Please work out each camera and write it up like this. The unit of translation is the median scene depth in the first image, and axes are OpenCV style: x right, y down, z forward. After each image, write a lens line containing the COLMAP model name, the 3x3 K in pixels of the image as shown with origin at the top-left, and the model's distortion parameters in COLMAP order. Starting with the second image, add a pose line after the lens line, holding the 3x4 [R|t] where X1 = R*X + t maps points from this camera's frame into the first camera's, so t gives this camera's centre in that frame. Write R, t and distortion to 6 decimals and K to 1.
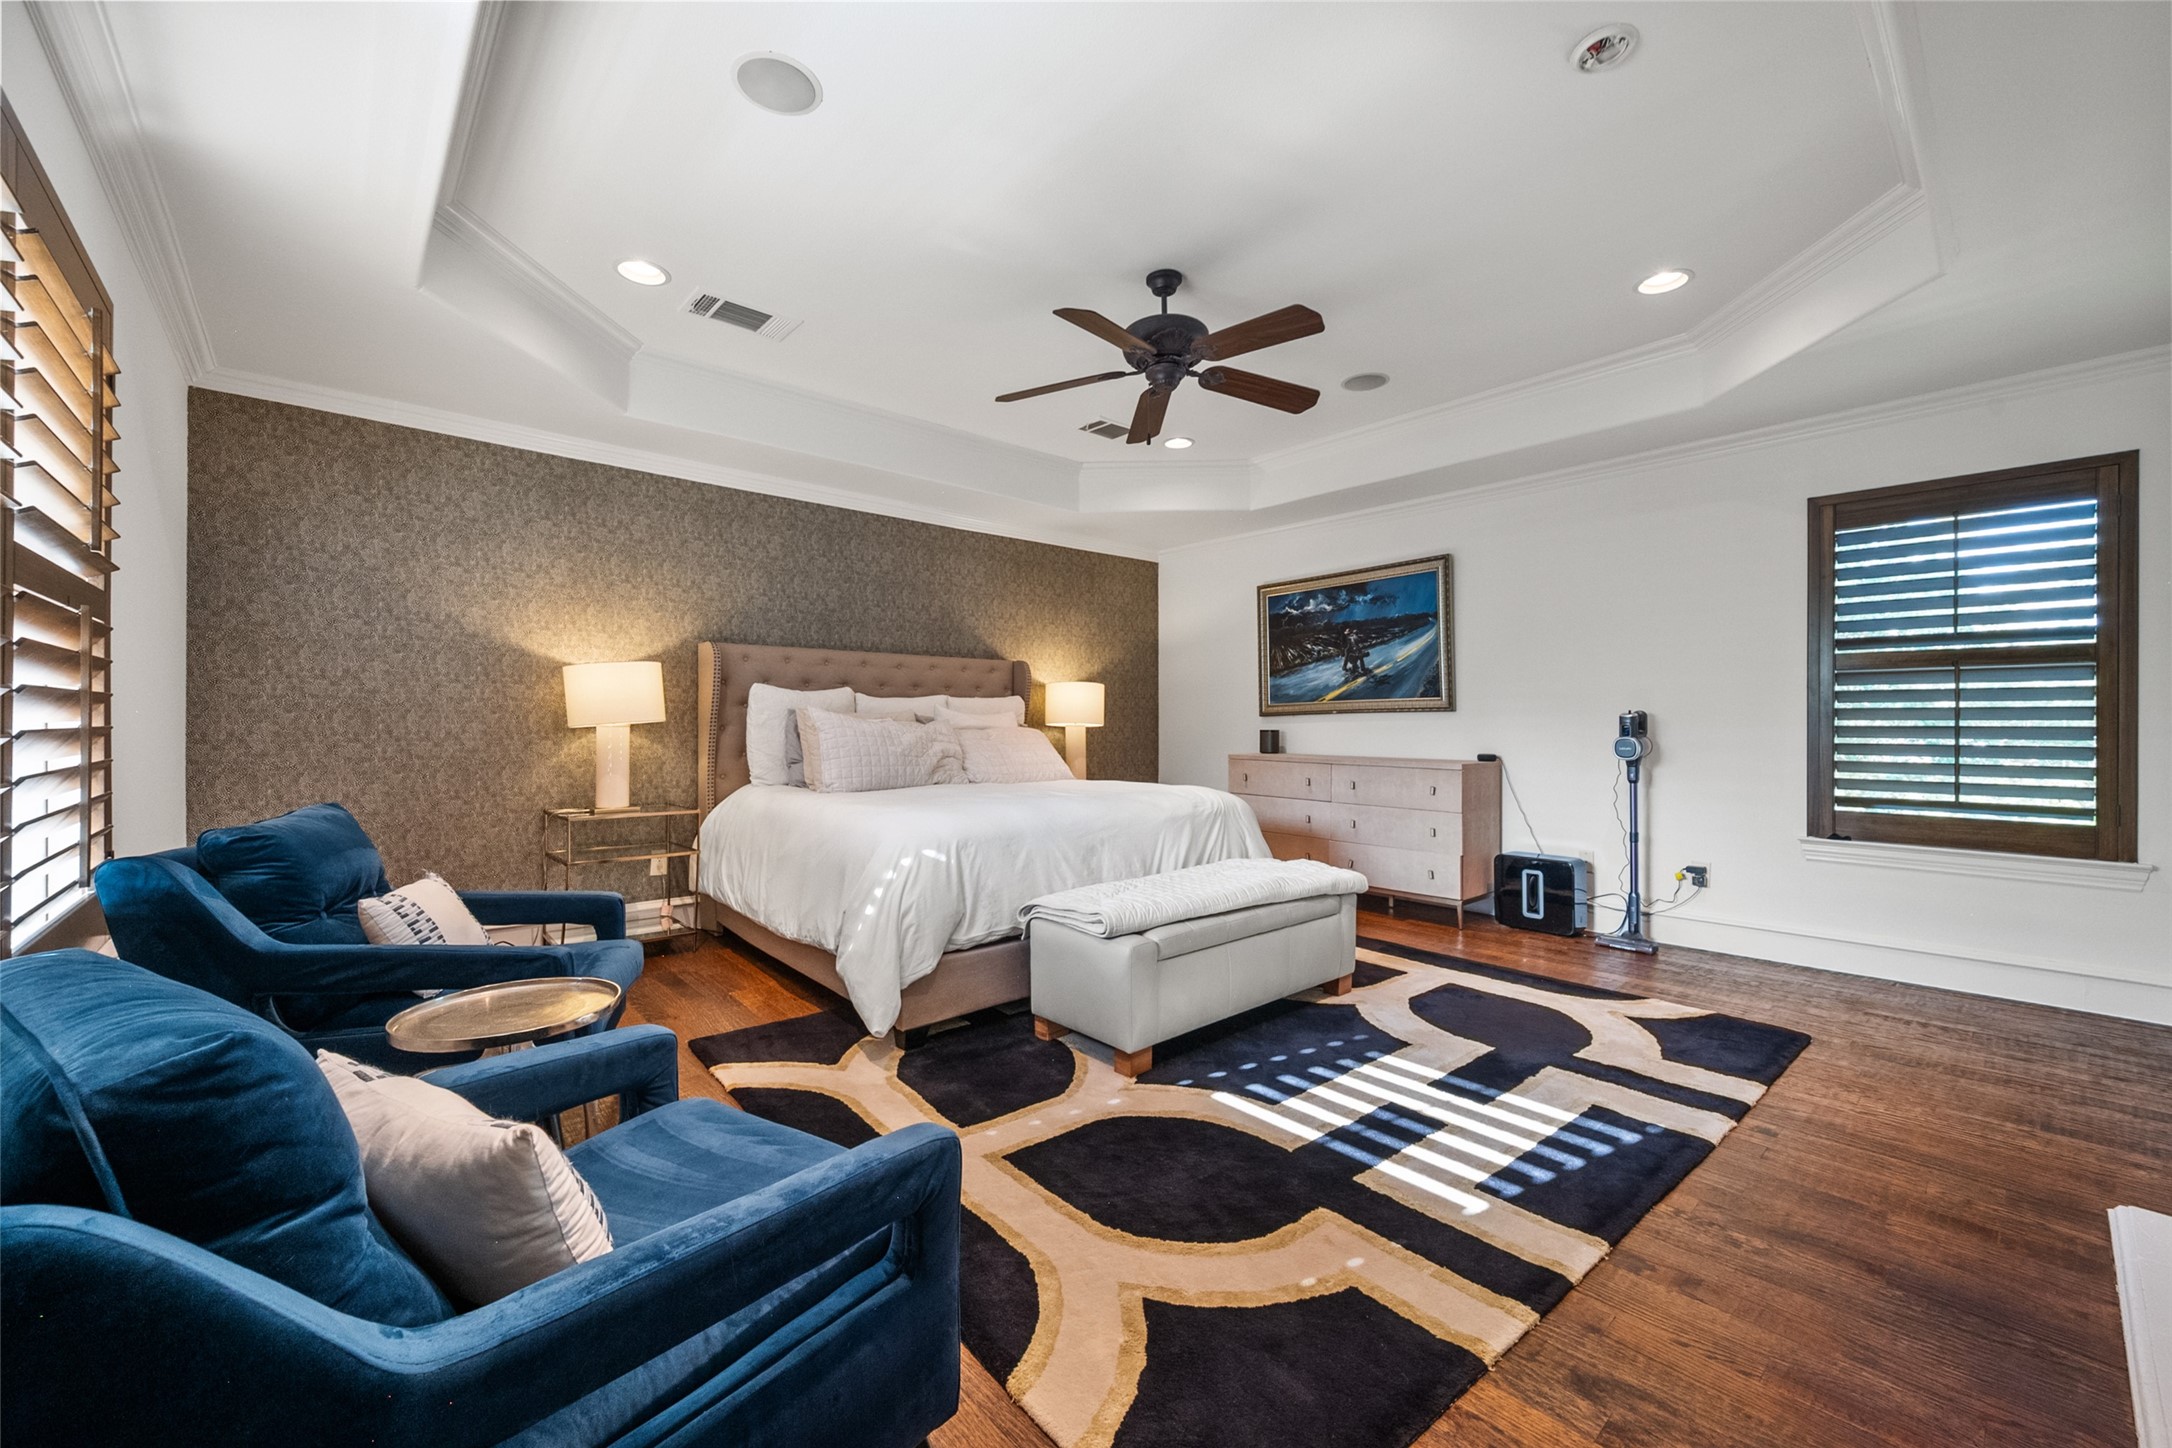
lens RADIAL K [[858.7, 0, 1077.8], [0, 858.7, 724.7], [0, 0, 1]] dist [0.000755, 0.000035]
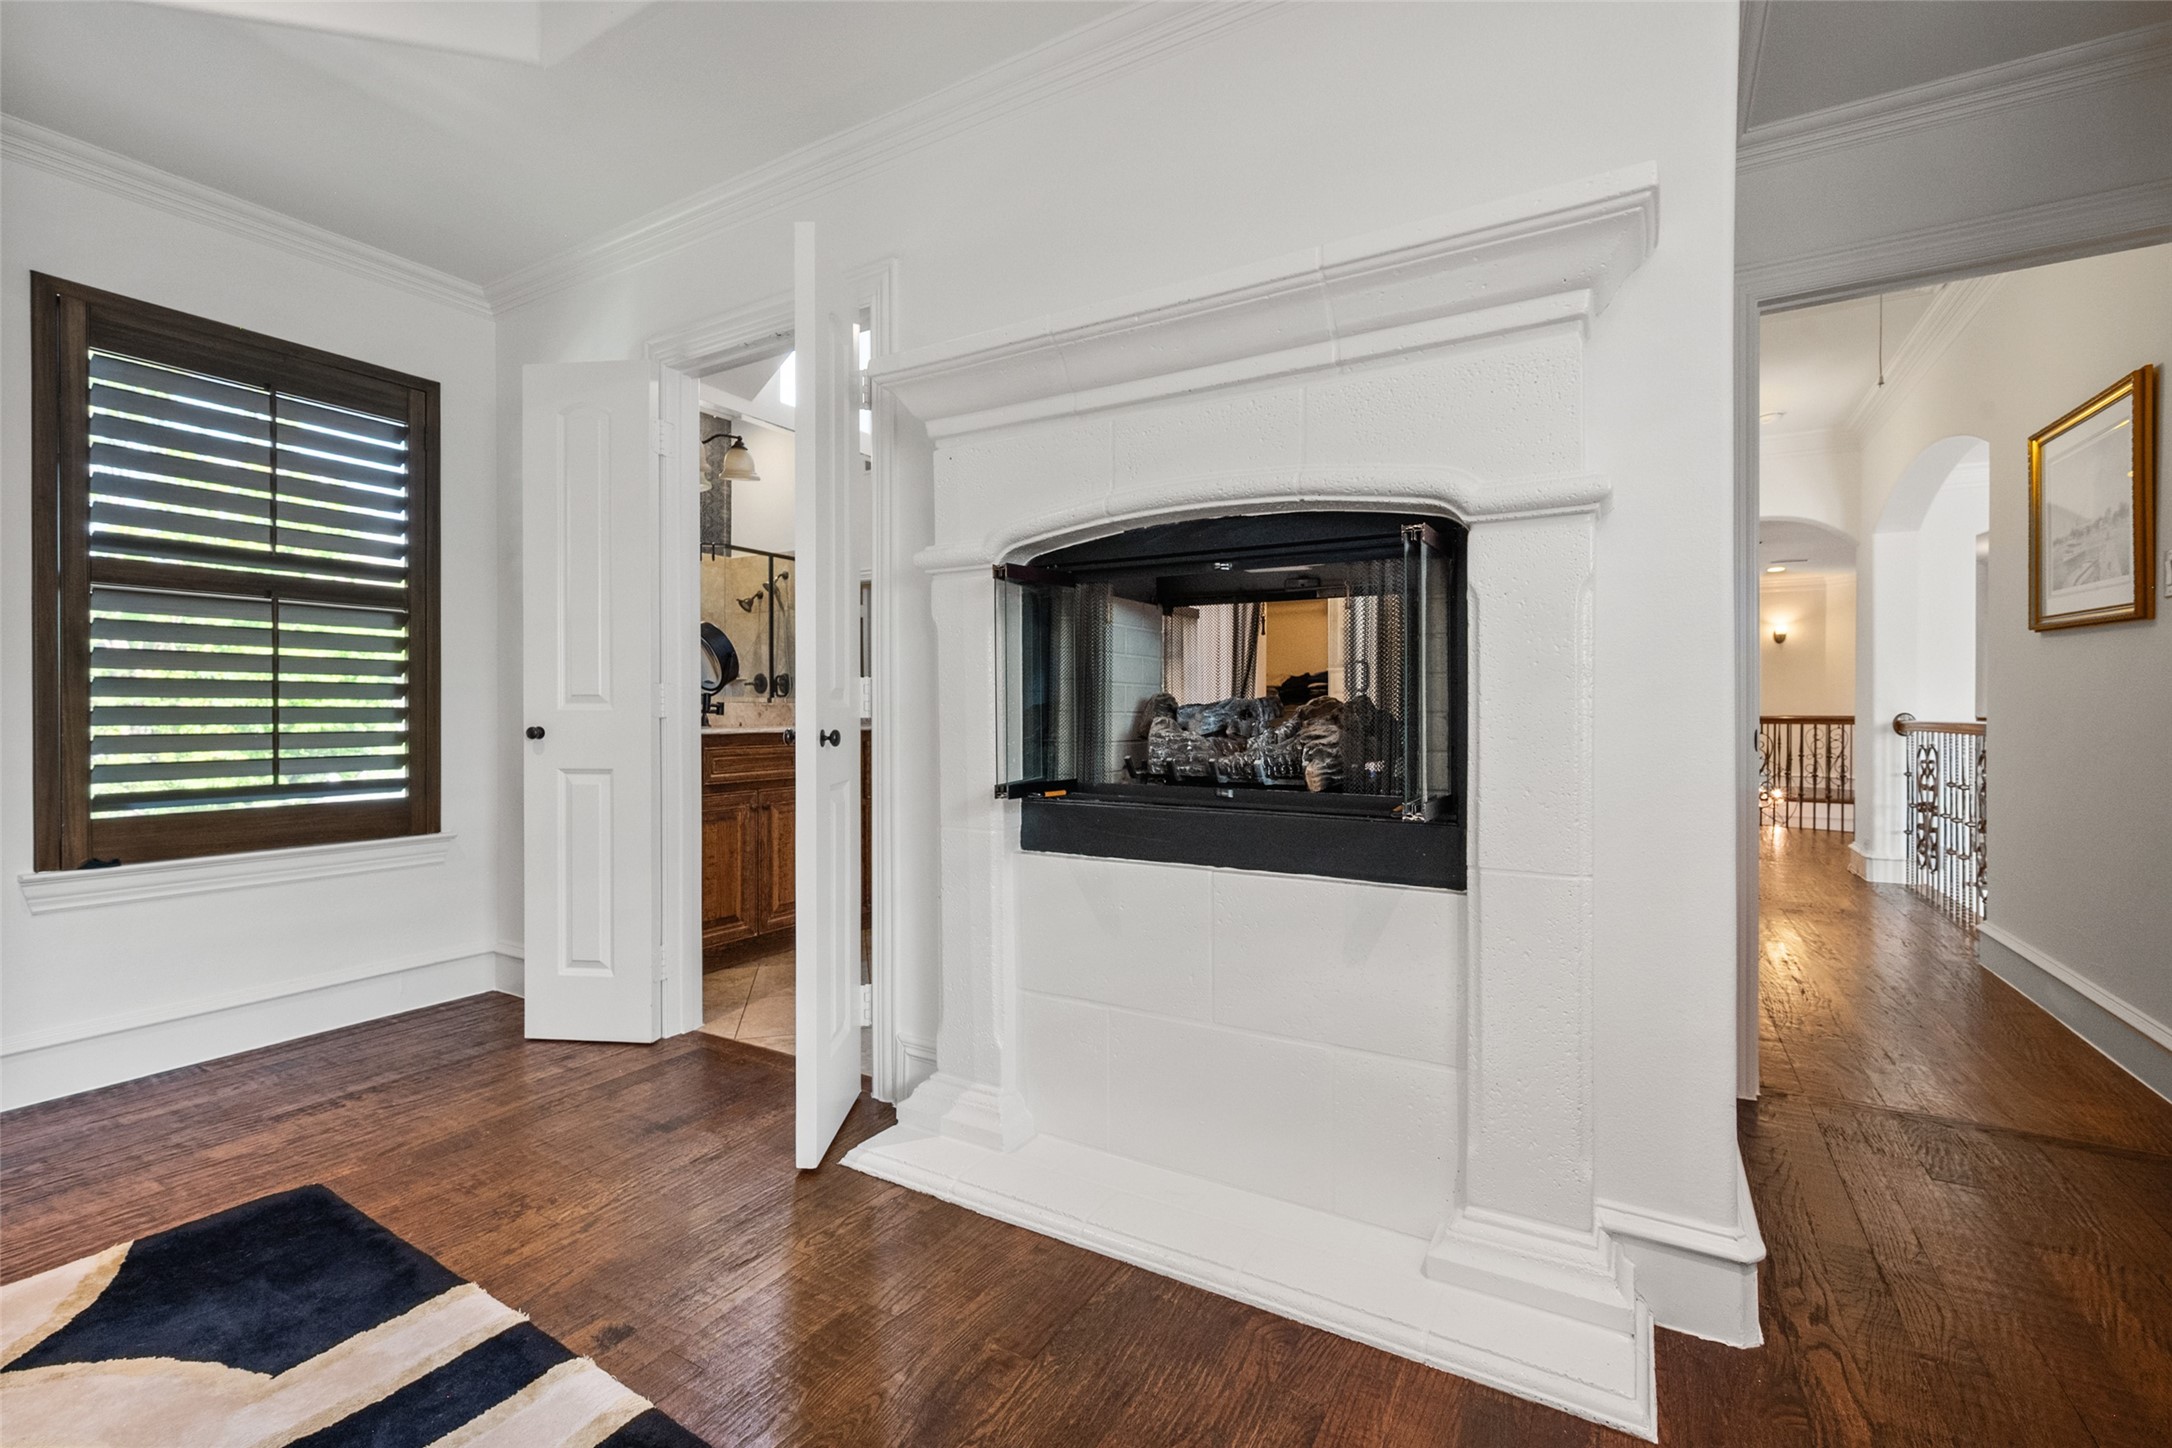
lens RADIAL K [[933.1, 0, 1092.3], [0, 933.1, 719.0], [0, 0, 1]] dist [-0.000090, -0.000493]
pose [[-0.312180, -0.011548, 0.949953, 0.062199], [0.001661, 0.999918, 0.012701, 0.026917], [-0.950021, 0.005543, -0.312135, 0.629856]]
